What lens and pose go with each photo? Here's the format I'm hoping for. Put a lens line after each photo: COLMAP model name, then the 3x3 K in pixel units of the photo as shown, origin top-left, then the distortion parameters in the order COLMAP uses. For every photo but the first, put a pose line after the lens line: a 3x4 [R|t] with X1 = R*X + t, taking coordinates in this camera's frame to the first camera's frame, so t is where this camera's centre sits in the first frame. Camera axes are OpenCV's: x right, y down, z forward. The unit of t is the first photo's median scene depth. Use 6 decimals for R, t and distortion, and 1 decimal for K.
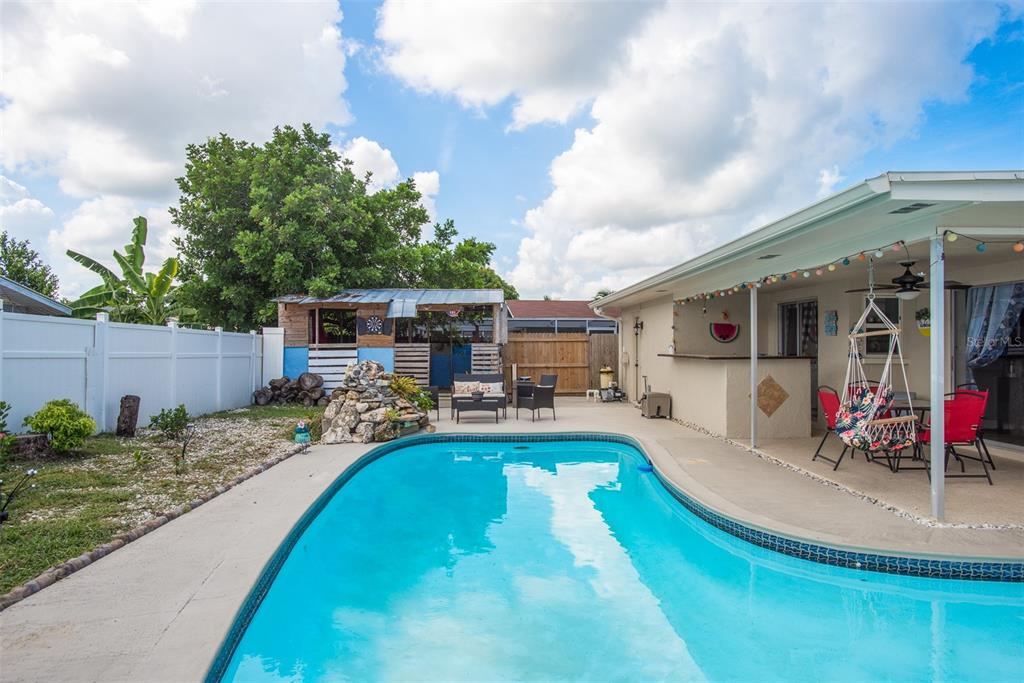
lens RADIAL K [[647.2, 0, 512.0], [0, 647.2, 341.5], [0, 0, 1]] dist [-0.000851, 0.002263]
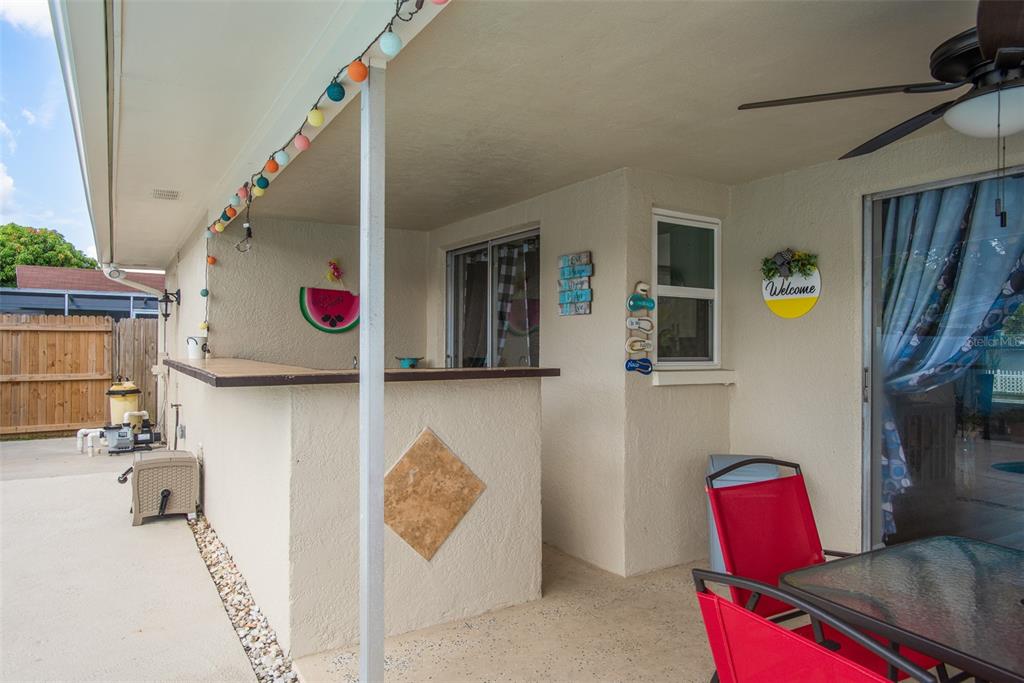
lens RADIAL K [[647.2, 0, 512.0], [0, 647.2, 341.5], [0, 0, 1]] dist [-0.000851, 0.002263]
pose [[0.871570, 0.007075, 0.490220, 0.182802], [-0.008826, 0.999960, 0.001259, 0.005183], [-0.490192, -0.005424, 0.871598, 0.465920]]
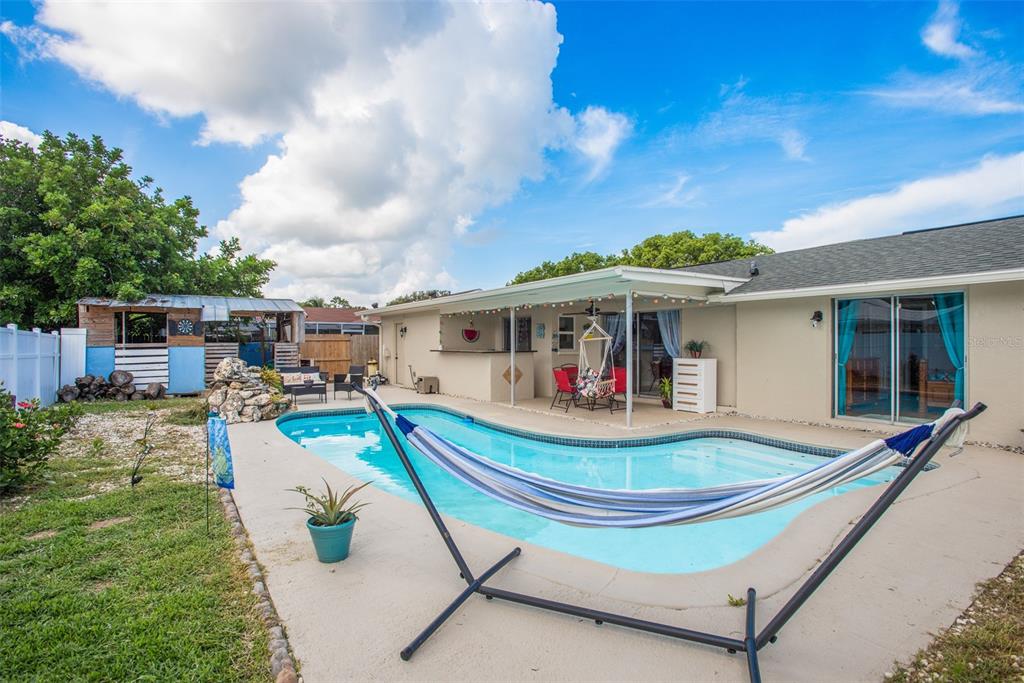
lens RADIAL K [[520.9, 0, 506.0], [0, 520.9, 343.2], [0, 0, 1]] dist [-0.003796, -0.000202]
pose [[0.852261, -0.003204, 0.523107, -0.210468], [-0.001055, 0.999969, 0.007845, -0.004652], [-0.523115, -0.007238, 0.852231, -0.085407]]
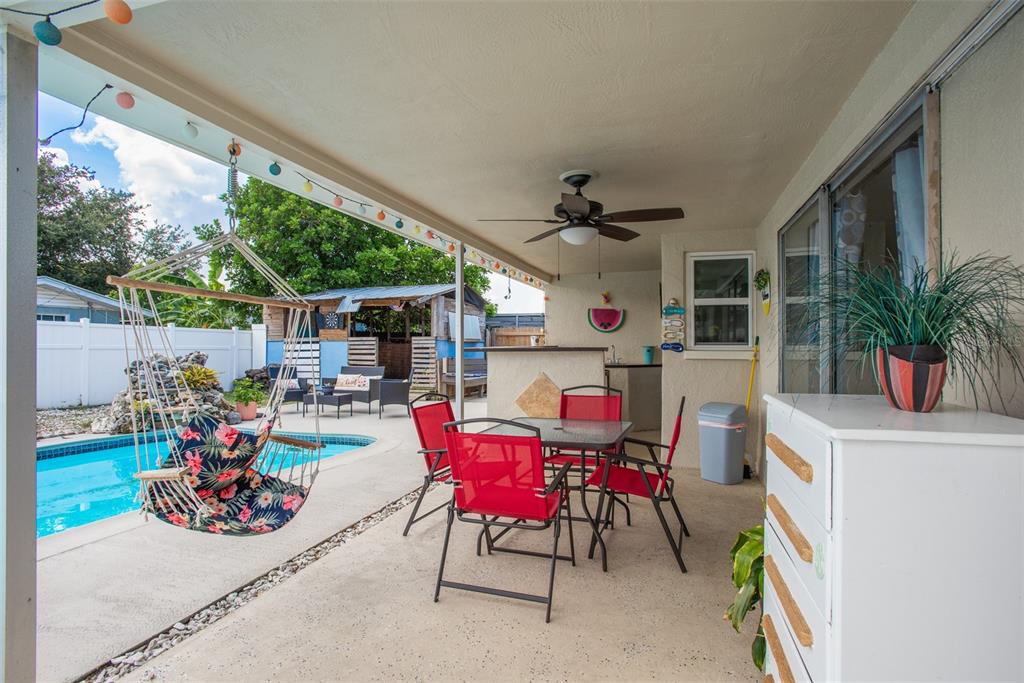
lens RADIAL K [[532.4, 0, 512.0], [0, 532.4, 341.5], [0, 0, 1]] dist [0.003354, 0.000225]
pose [[0.934469, -0.003599, -0.356025, 0.381489], [0.004338, 0.999990, 0.001280, 0.009980], [0.356017, -0.002740, 0.934475, 0.278993]]
